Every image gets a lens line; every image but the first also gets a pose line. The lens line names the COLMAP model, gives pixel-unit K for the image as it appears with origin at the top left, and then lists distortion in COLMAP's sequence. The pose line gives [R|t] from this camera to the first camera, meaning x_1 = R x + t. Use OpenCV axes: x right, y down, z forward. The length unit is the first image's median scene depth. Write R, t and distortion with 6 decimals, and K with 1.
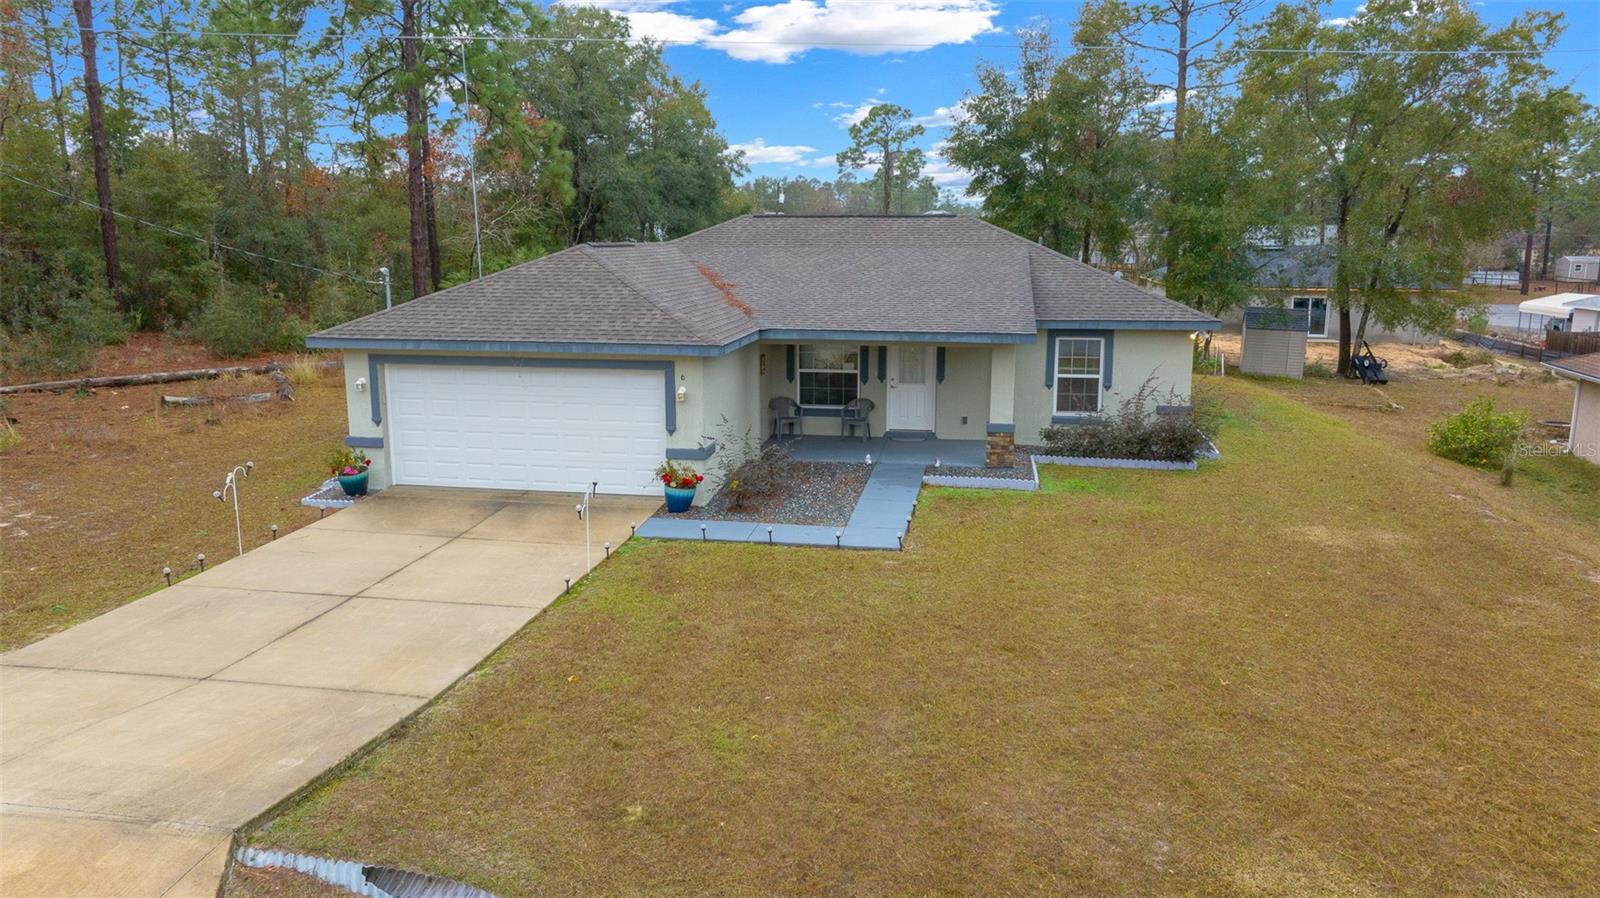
lens RADIAL K [[1126.2, 0, 800.0], [0, 1126.2, 449.0], [0, 0, 1]] dist [-0.037270, 0.033338]
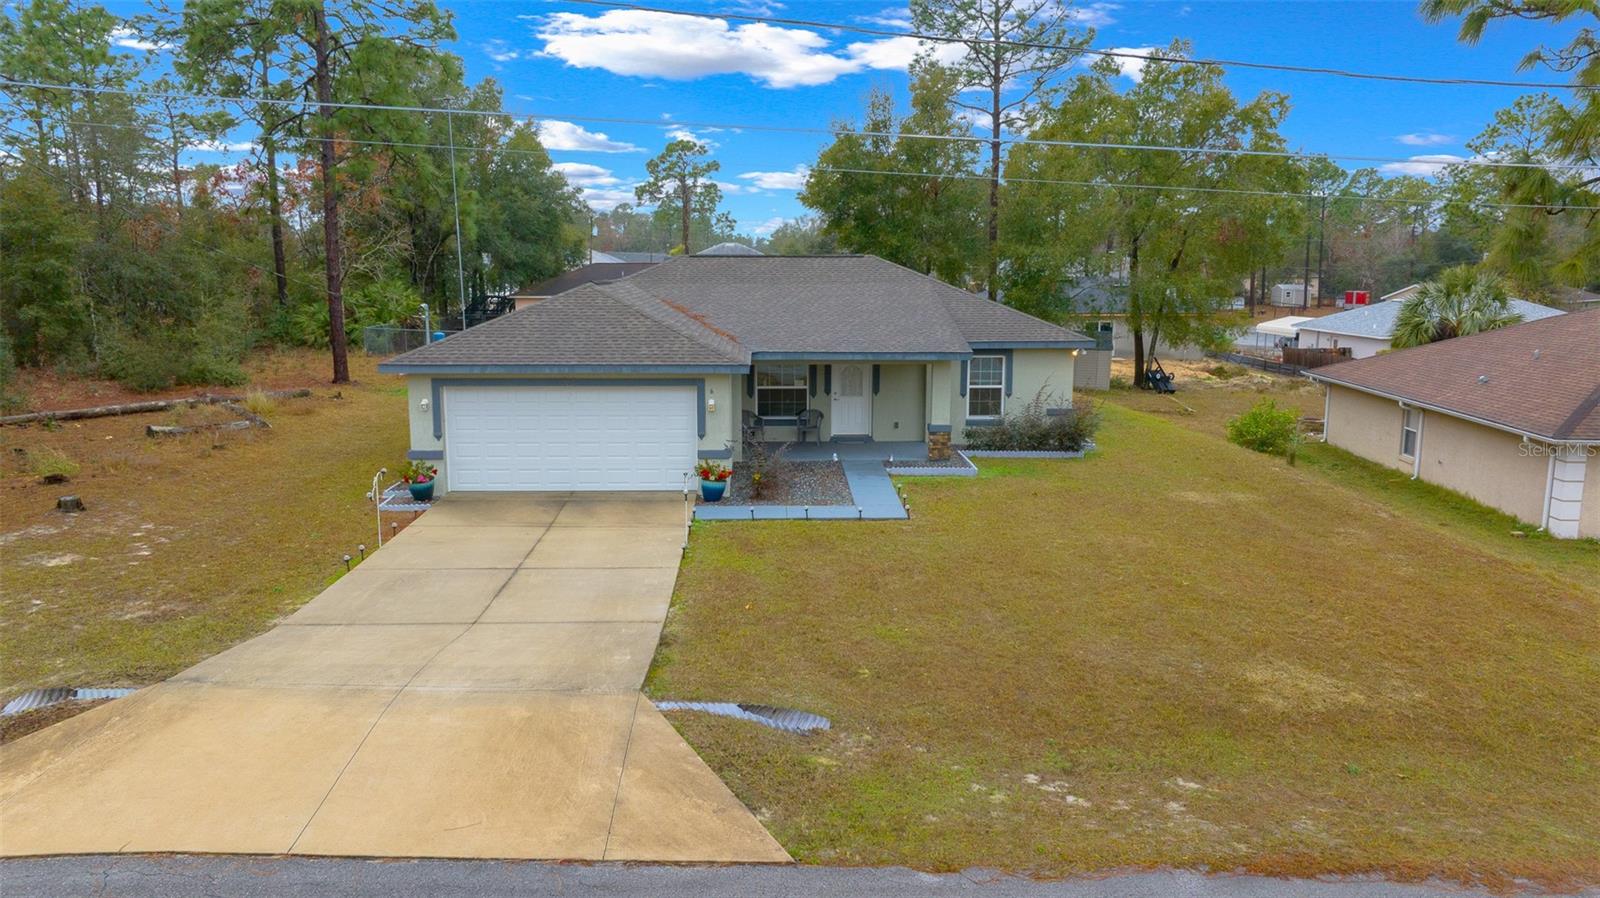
lens RADIAL K [[1126.2, 0, 800.0], [0, 1126.2, 449.0], [0, 0, 1]] dist [-0.037270, 0.033338]
pose [[0.979194, -0.032625, 0.200287, -0.249739], [0.037722, 0.999053, -0.021683, 0.028242], [-0.199390, 0.028787, 0.979497, -0.211708]]
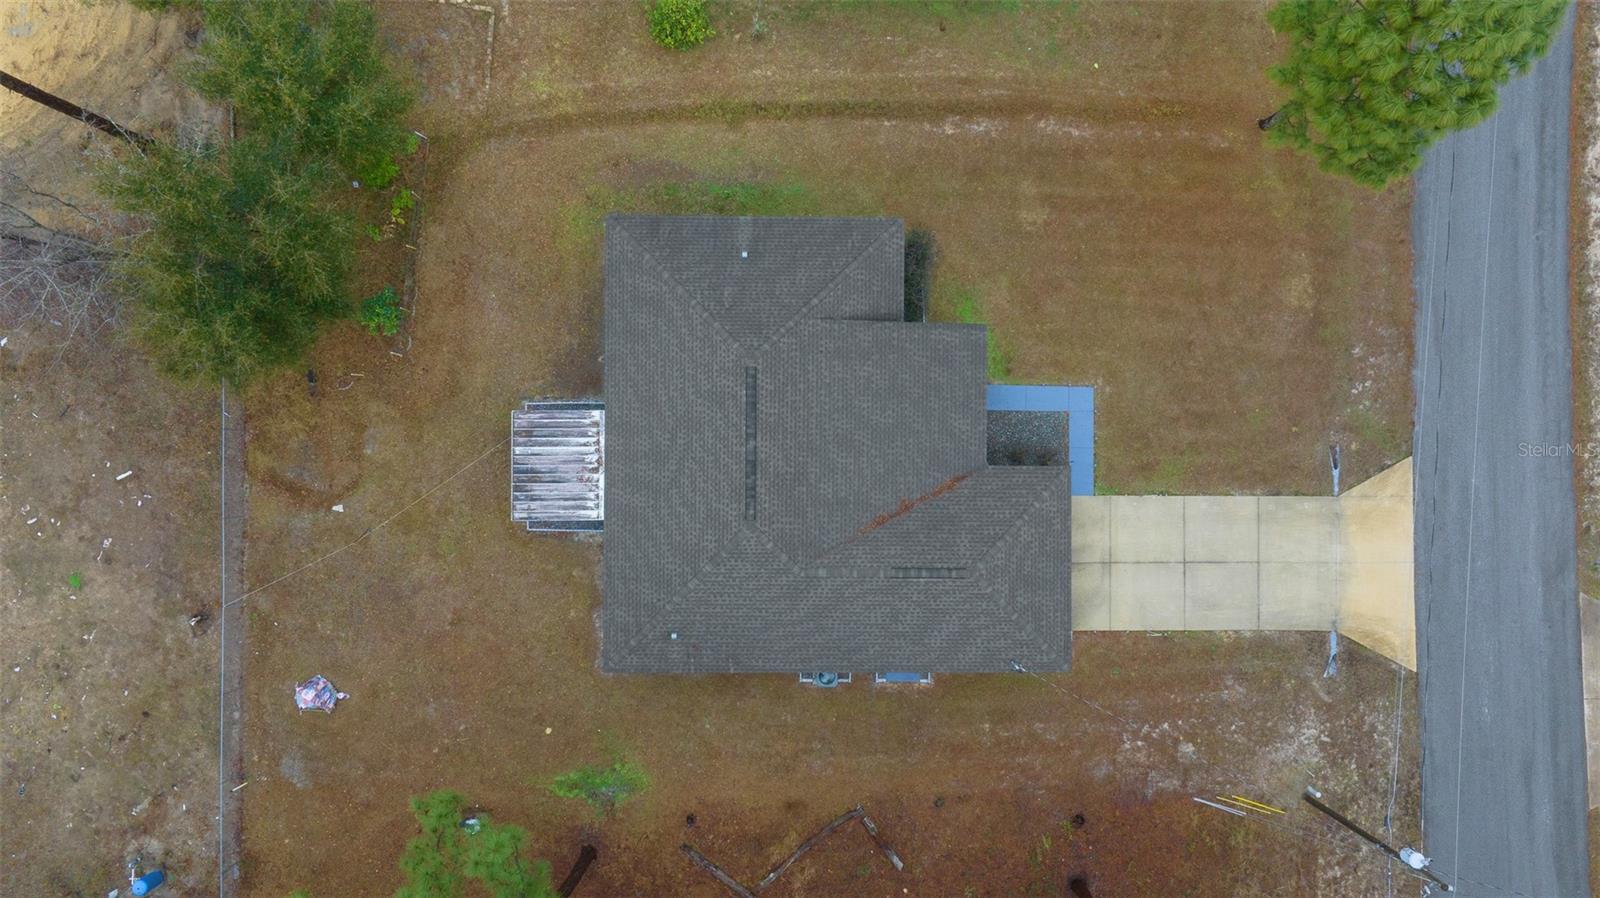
lens RADIAL K [[1111.8, 0, 796.9], [0, 1111.8, 456.7], [0, 0, 1]] dist [-0.009072, -0.036327]
pose [[-0.165901, -0.985968, -0.018549, 0.080516], [0.174550, -0.047873, 0.983484, -2.187821], [-0.970572, 0.159923, 0.180043, 1.054186]]
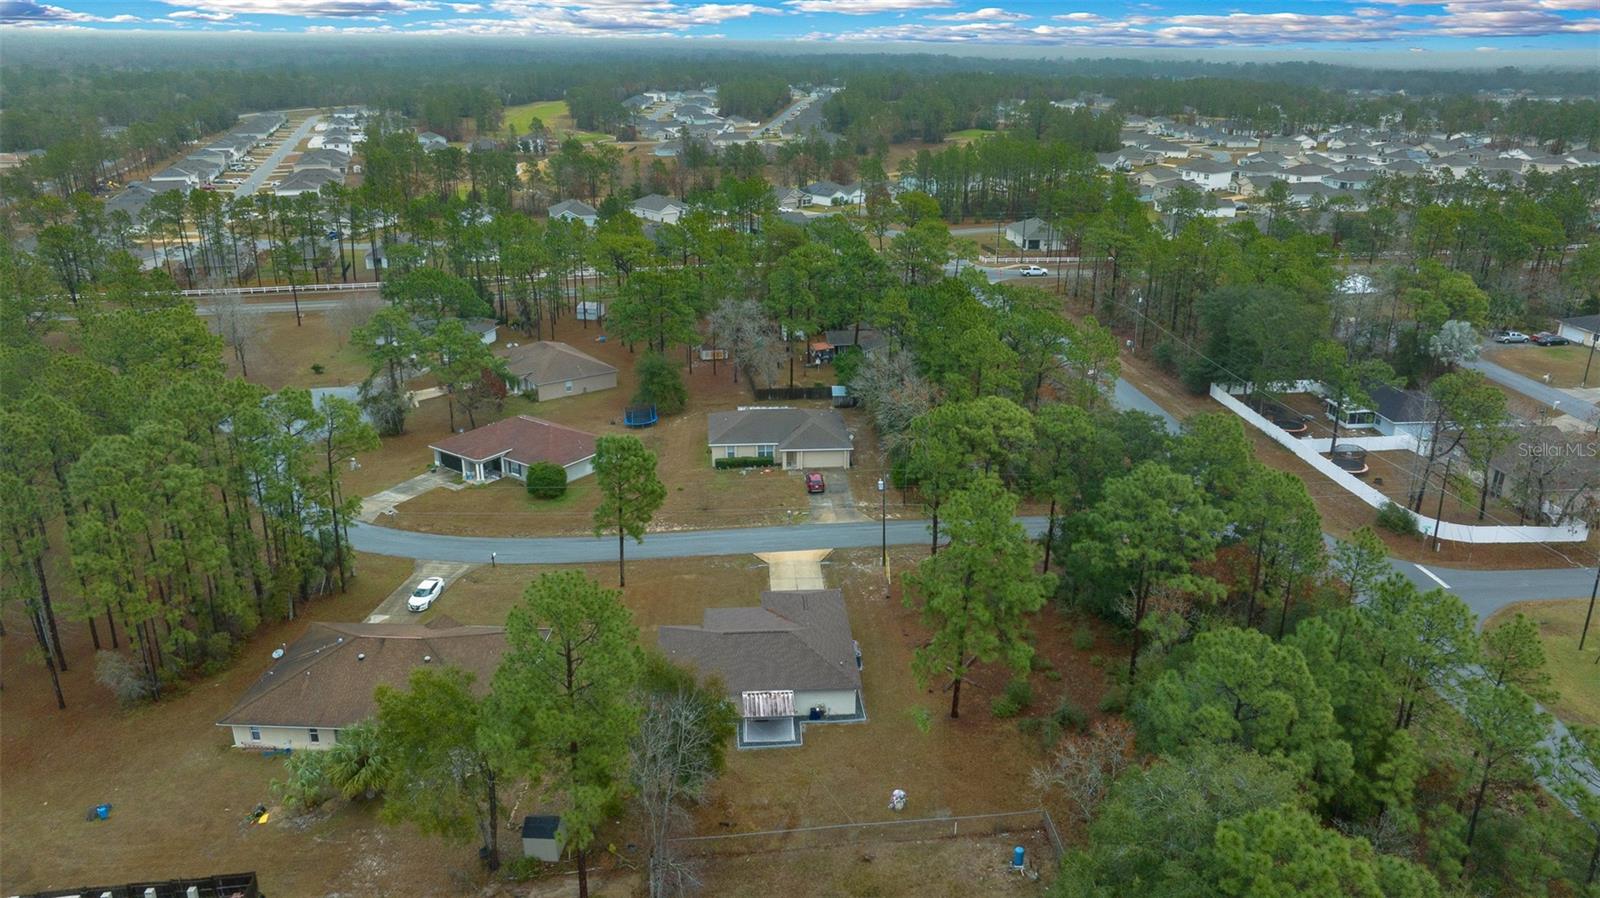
lens RADIAL K [[1111.8, 0, 796.9], [0, 1111.8, 456.7], [0, 0, 1]] dist [-0.009072, -0.036327]
pose [[-0.972479, 0.051713, -0.227181, 0.920788], [-0.078848, 0.844481, 0.529749, -3.381179], [0.219245, 0.533082, -0.817163, 4.860110]]
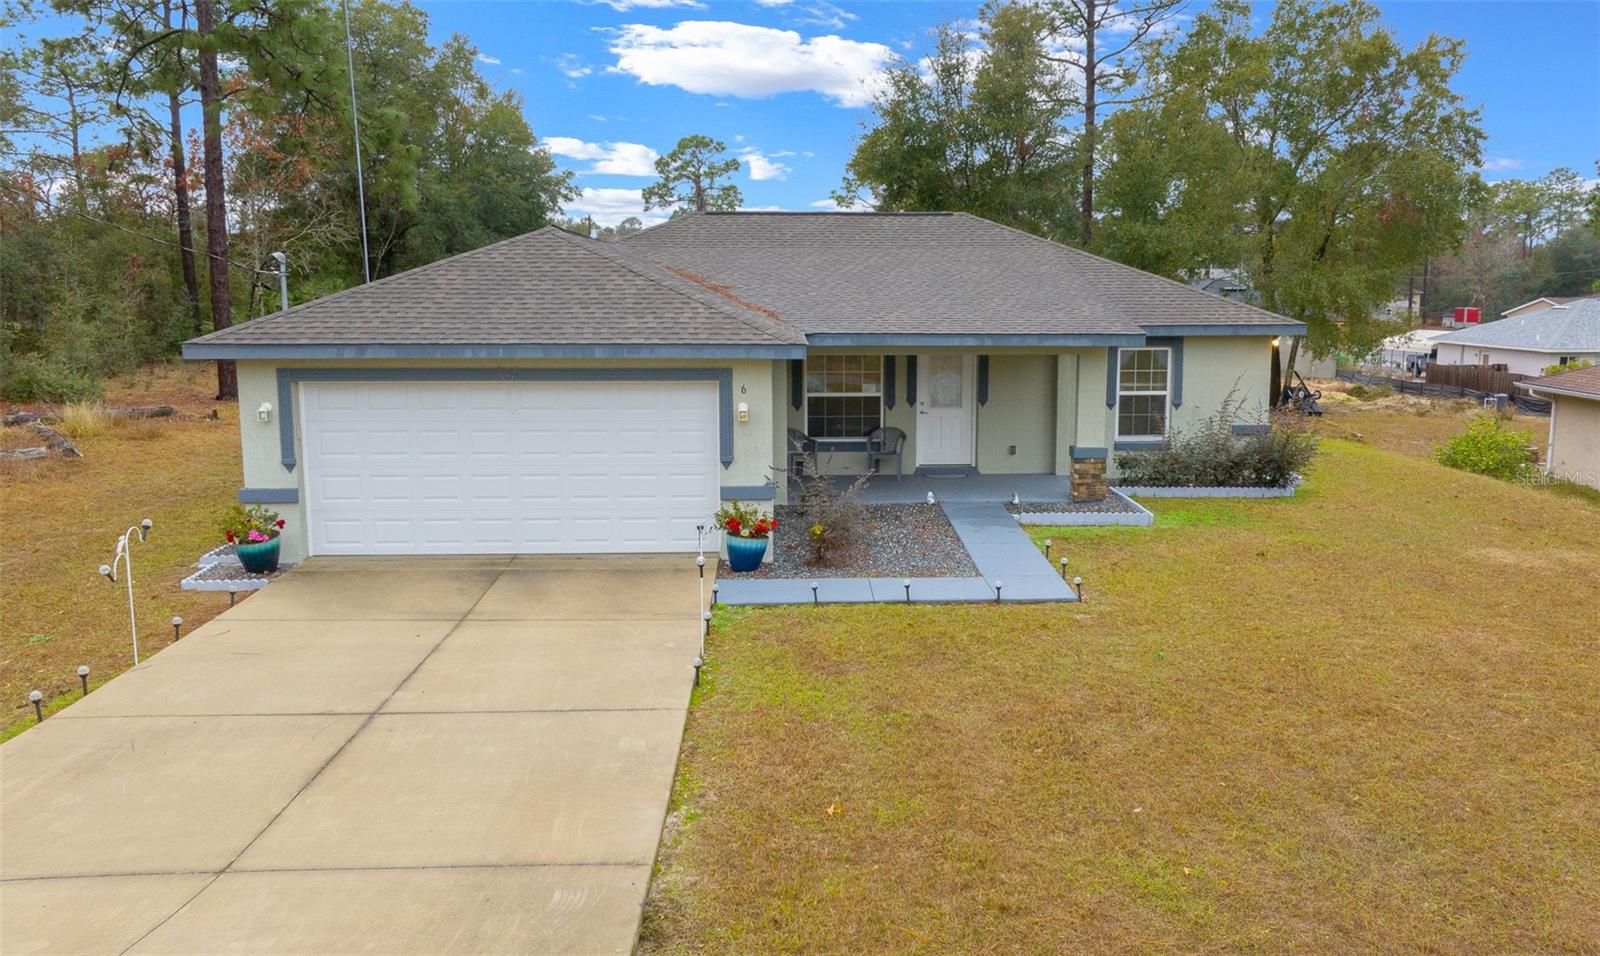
lens RADIAL K [[1236.0, 0, 856.4], [0, 1236.0, 460.6], [0, 0, 1]] dist [-0.033060, 0.016545]
pose [[0.973989, -0.031253, 0.224430, -0.209906], [0.042504, 0.998061, -0.045474, 0.022901], [-0.222574, 0.053830, 0.973429, 0.182991]]
